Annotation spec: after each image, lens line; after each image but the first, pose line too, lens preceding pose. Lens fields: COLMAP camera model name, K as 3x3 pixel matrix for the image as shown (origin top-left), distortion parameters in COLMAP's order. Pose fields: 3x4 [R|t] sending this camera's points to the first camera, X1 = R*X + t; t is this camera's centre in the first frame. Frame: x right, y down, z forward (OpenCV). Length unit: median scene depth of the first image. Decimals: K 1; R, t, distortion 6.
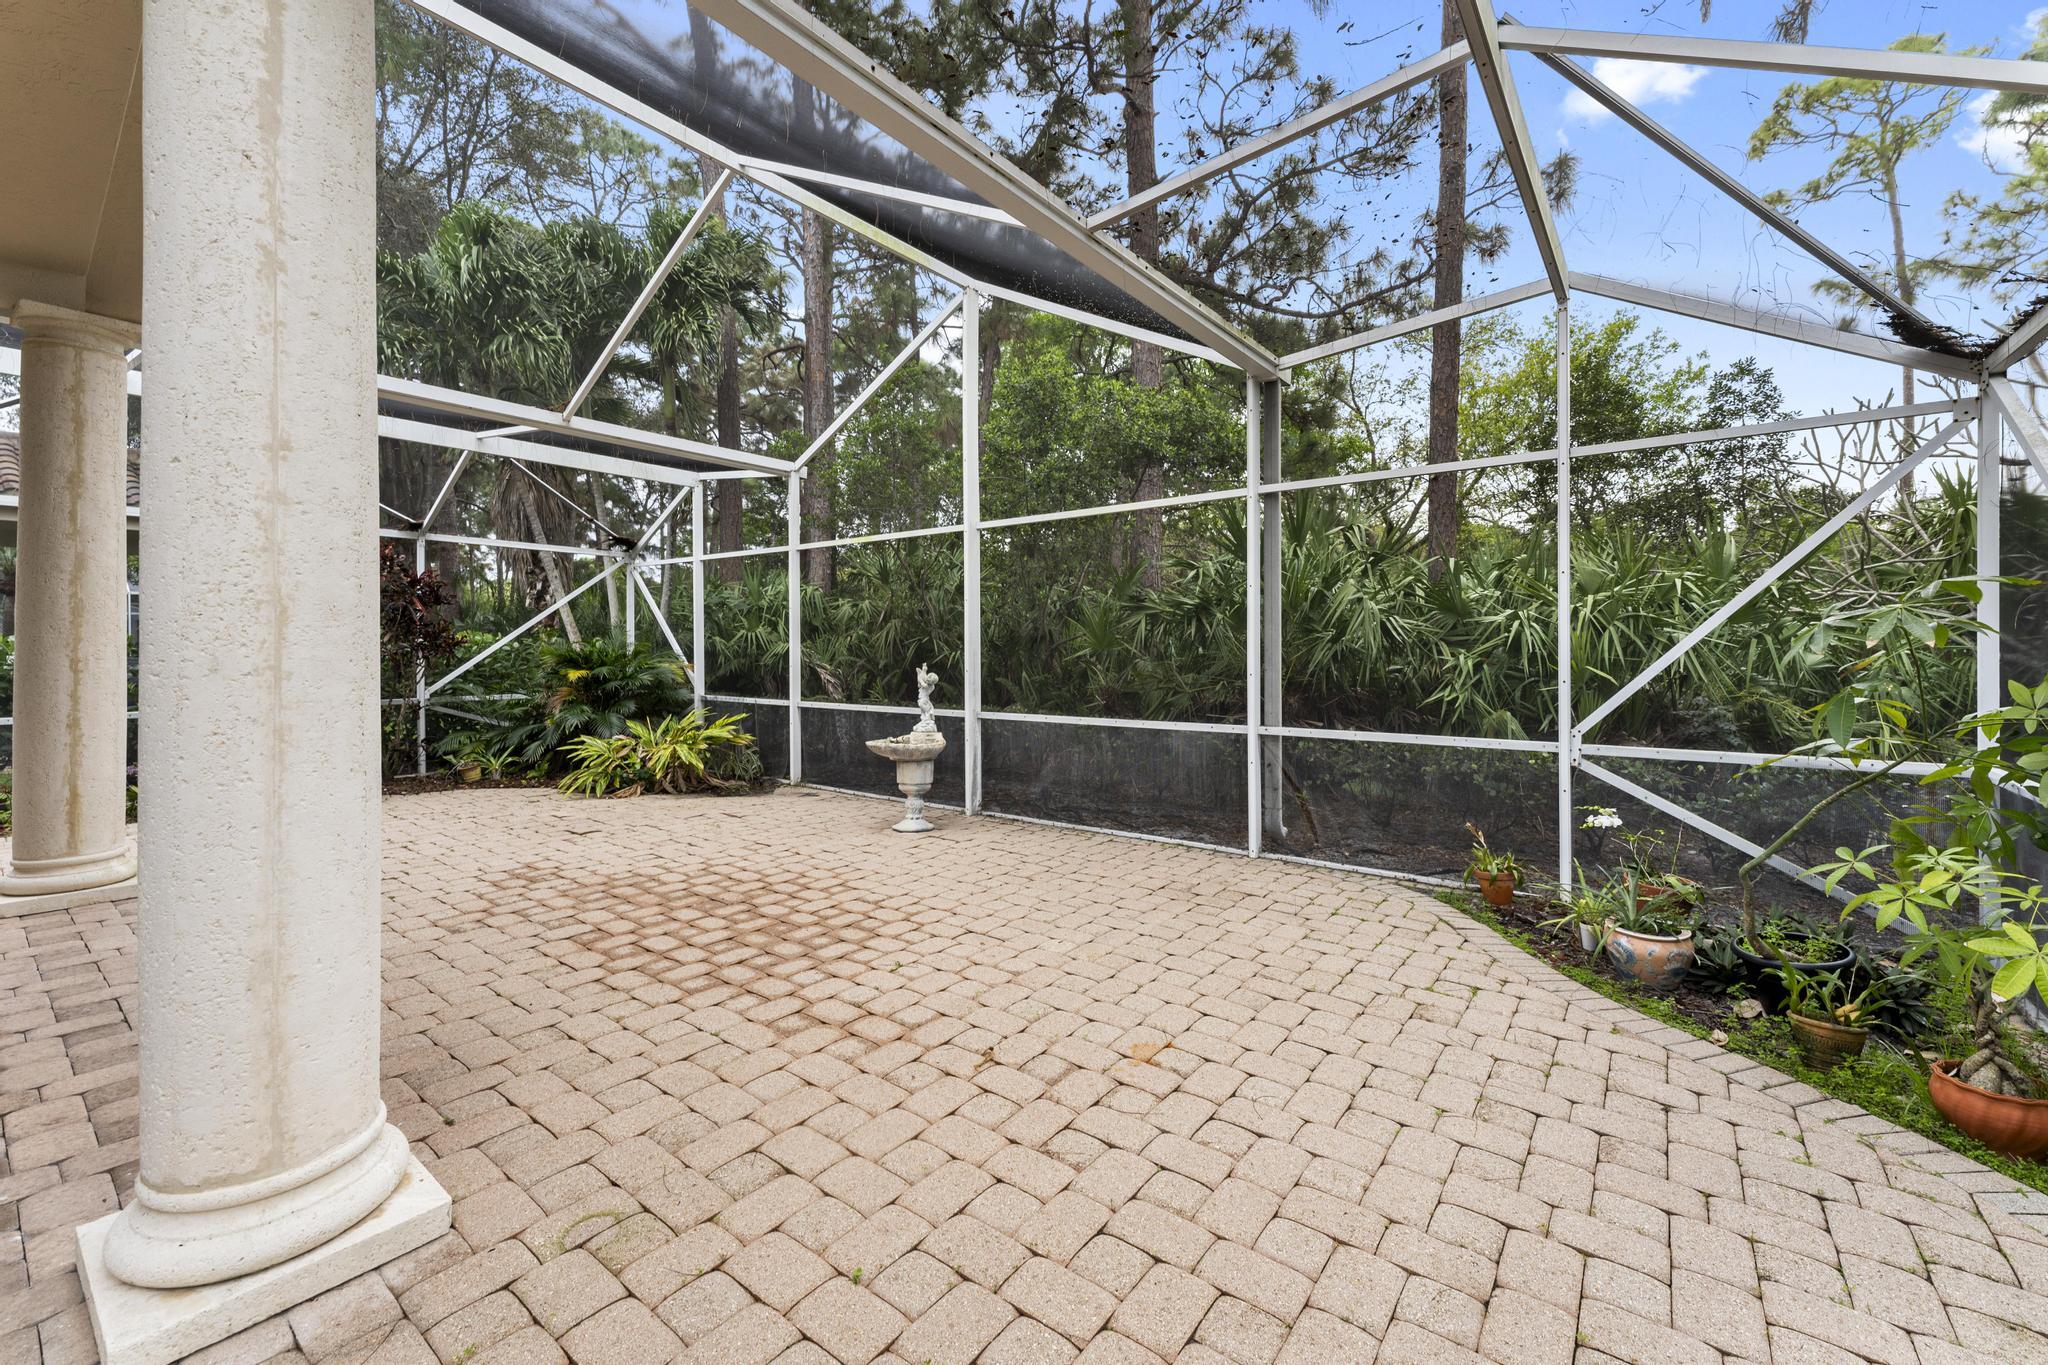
lens RADIAL K [[834.0, 0, 1019.3], [0, 834.0, 674.2], [0, 0, 1]] dist [0.001198, 0.000536]
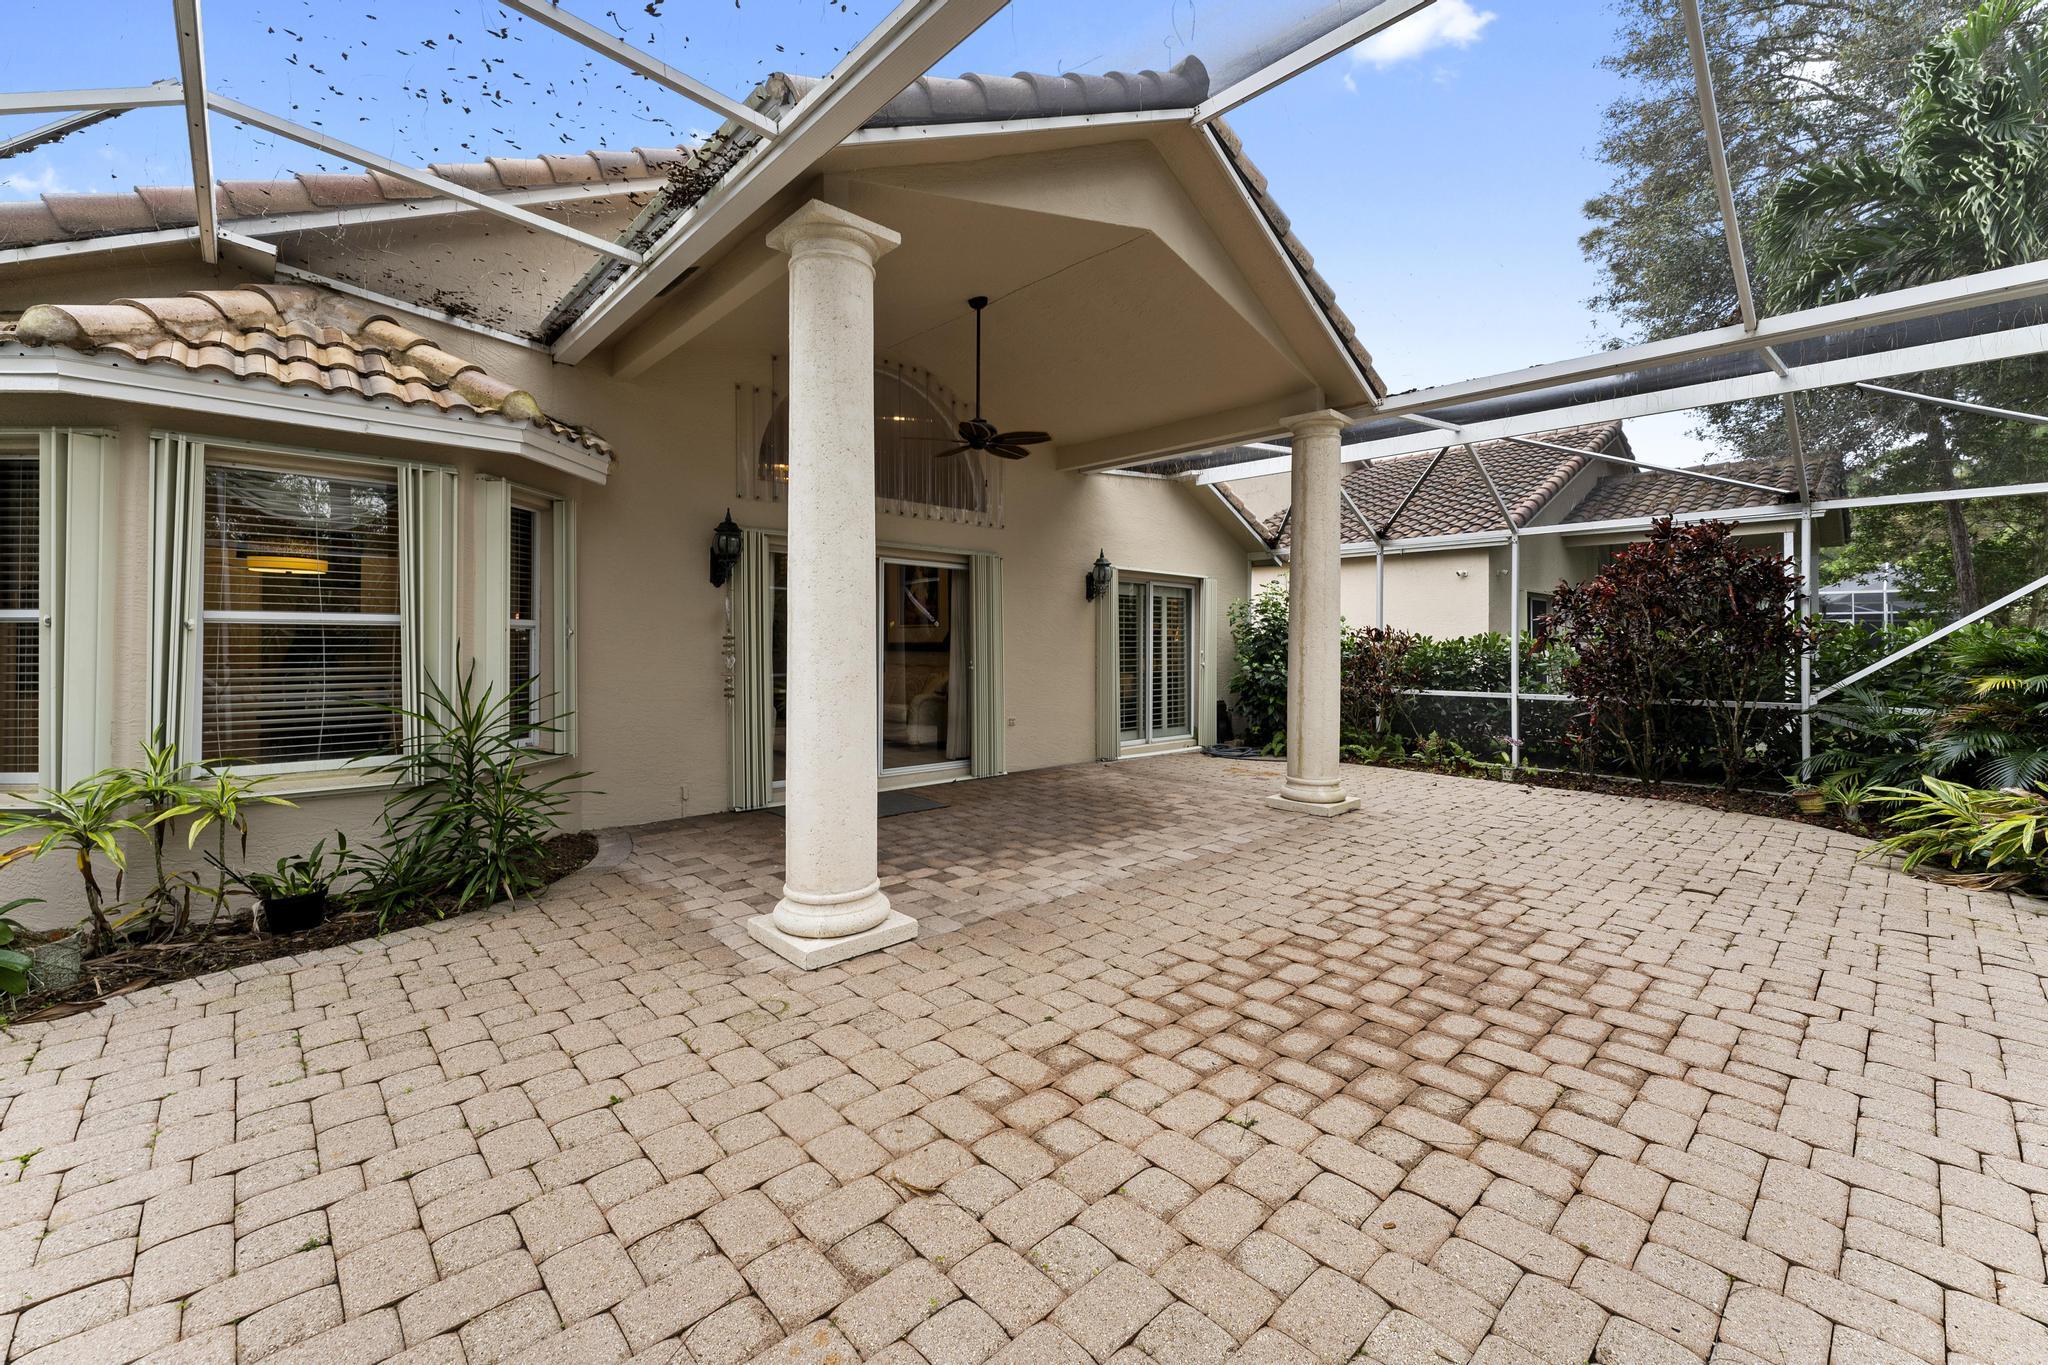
lens RADIAL K [[834.0, 0, 1052.8], [0, 834.0, 640.1], [0, 0, 1]] dist [0.001198, 0.000536]
pose [[-0.142475, -0.002072, -0.989796, 0.520053], [-0.034960, 0.999384, 0.002940, -0.024740], [0.989181, 0.035022, -0.142460, 0.928585]]
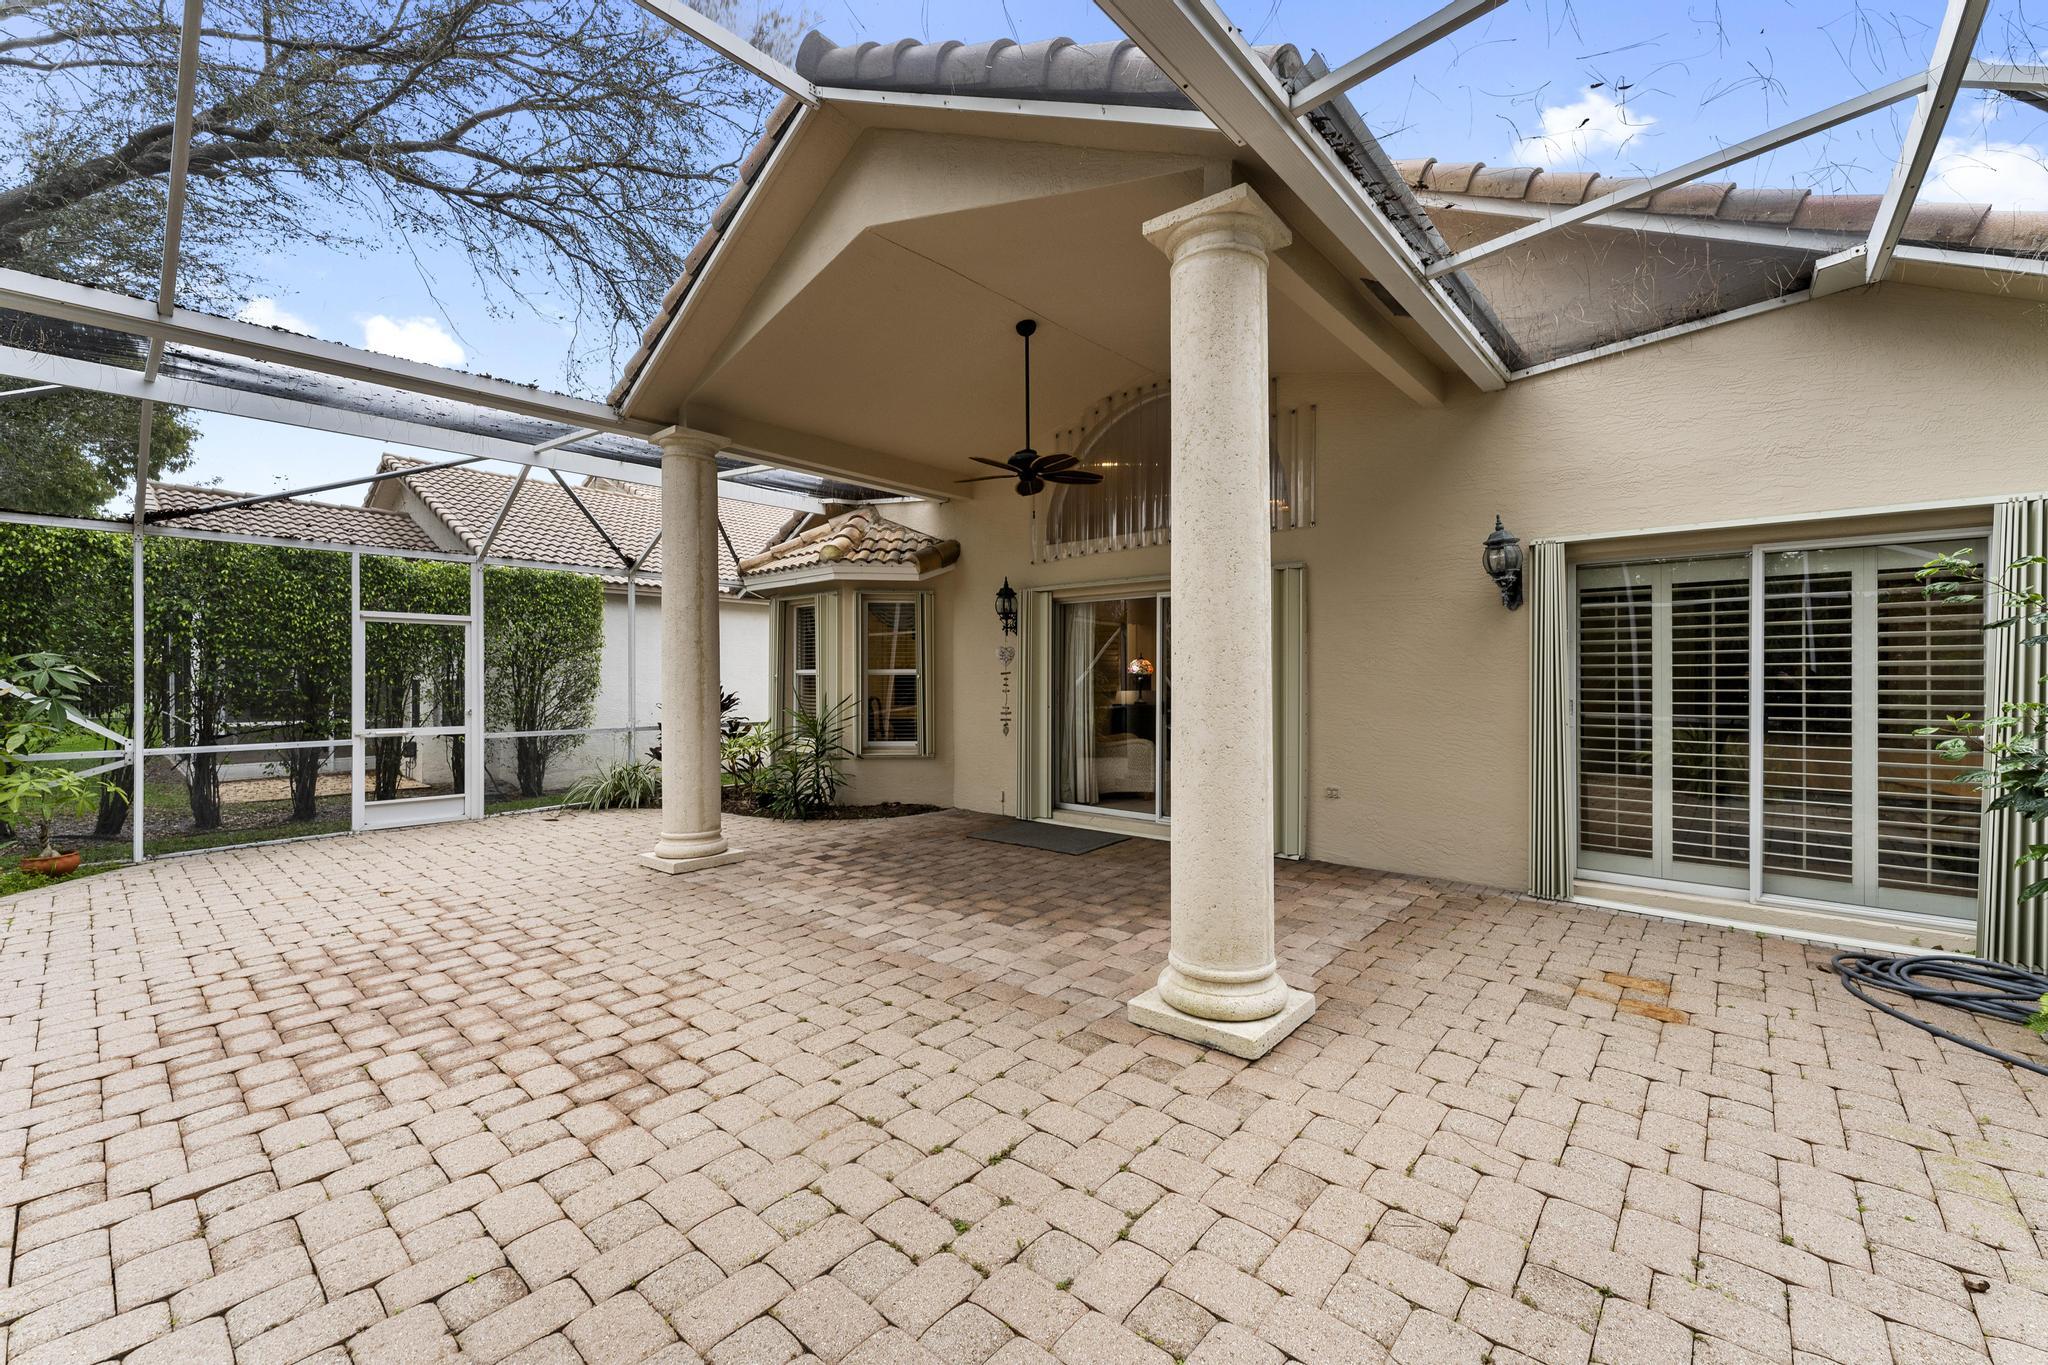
lens RADIAL K [[834.0, 0, 1026.8], [0, 834.0, 677.4], [0, 0, 1]] dist [0.001198, 0.000536]
pose [[-0.997994, 0.005591, 0.063063, -1.269989], [0.007472, 0.999533, 0.029632, -0.069262], [-0.062868, 0.030044, -0.997570, 2.180333]]
